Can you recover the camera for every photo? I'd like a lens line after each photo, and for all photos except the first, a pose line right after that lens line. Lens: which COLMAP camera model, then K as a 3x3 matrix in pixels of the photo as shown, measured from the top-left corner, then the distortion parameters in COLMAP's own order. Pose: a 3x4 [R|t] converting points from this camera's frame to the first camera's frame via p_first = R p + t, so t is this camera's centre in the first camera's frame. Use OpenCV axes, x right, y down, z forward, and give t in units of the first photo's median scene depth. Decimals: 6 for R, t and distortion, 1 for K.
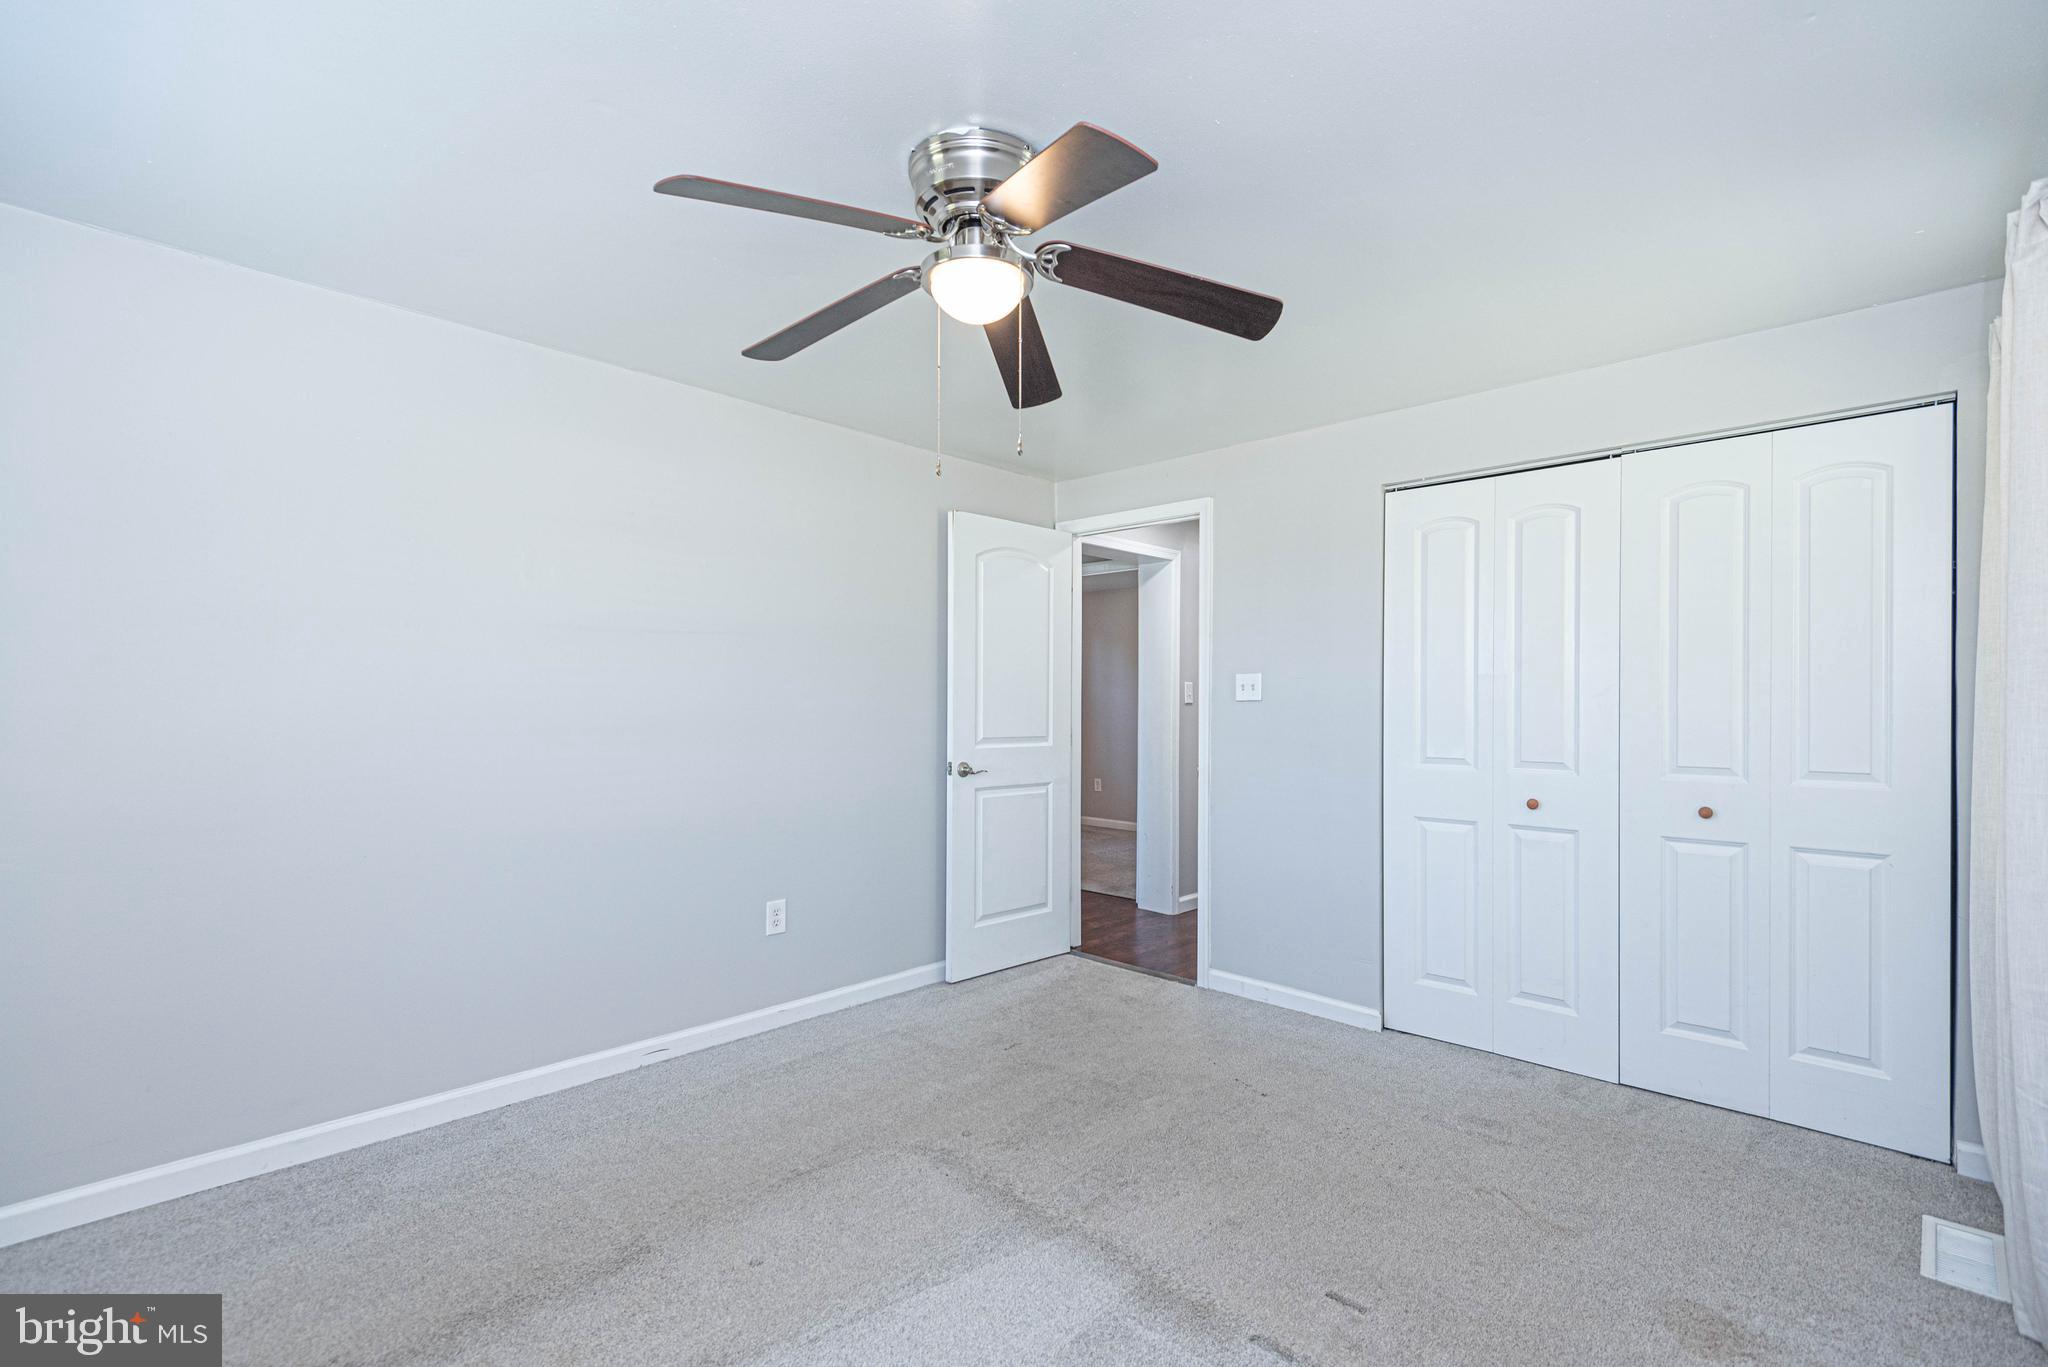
lens RADIAL K [[936.5, 0, 1027.4], [0, 936.5, 682.4], [0, 0, 1]] dist [0.032778, -0.014769]
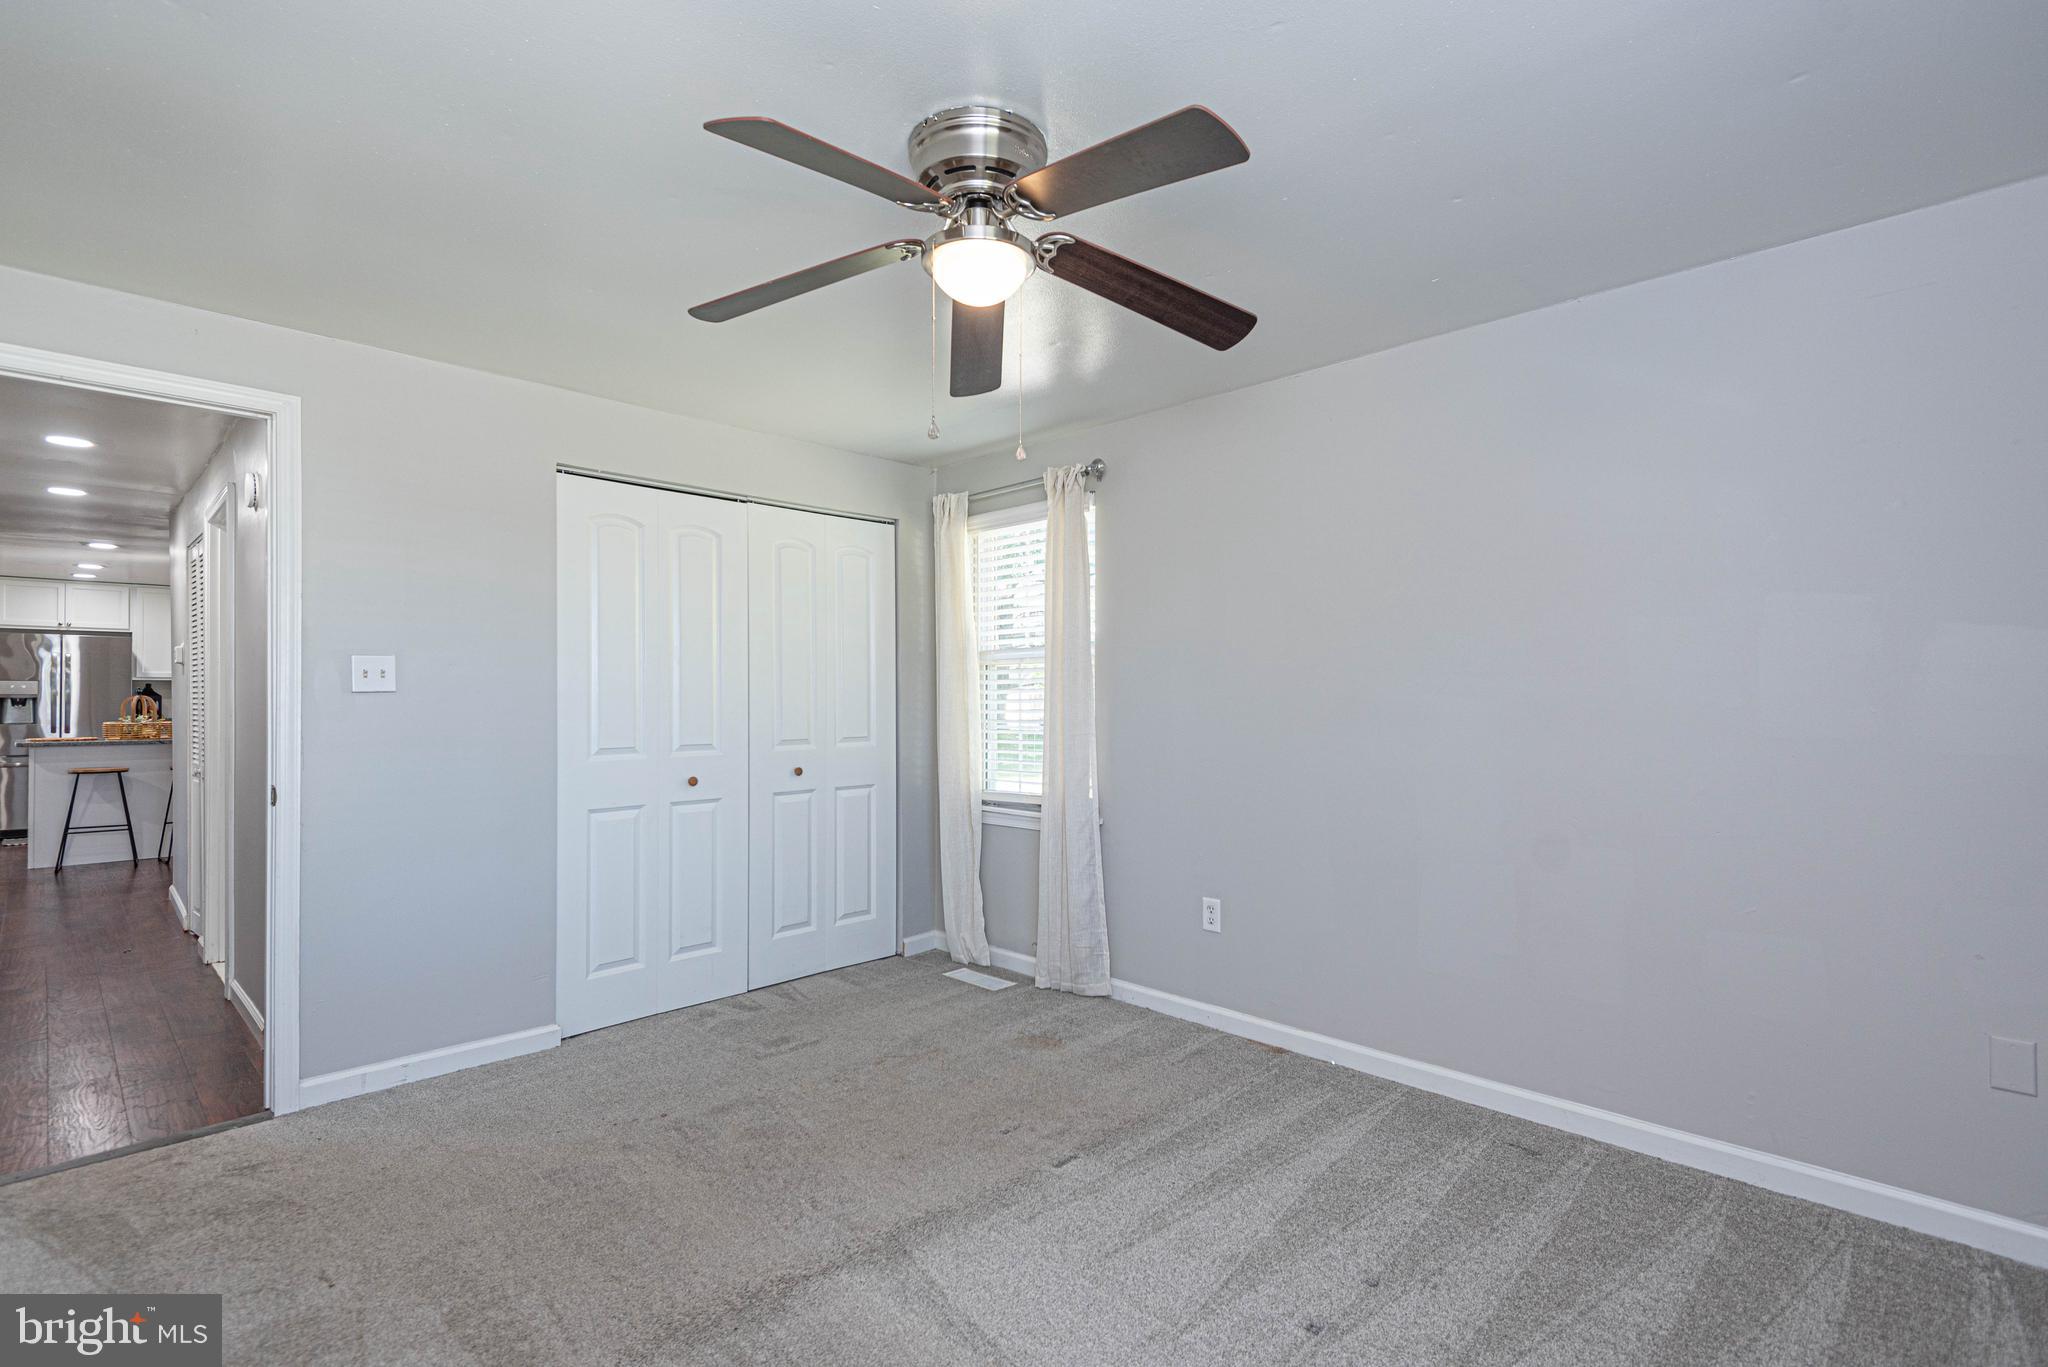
lens RADIAL K [[966.7, 0, 1022.7], [0, 966.7, 672.5], [0, 0, 1]] dist [0.013014, -0.000795]
pose [[0.008015, 0.022728, 0.999710, -0.607562], [-0.022792, 0.999486, -0.022540, 0.010942], [-0.999708, -0.022605, 0.008529, 0.547793]]
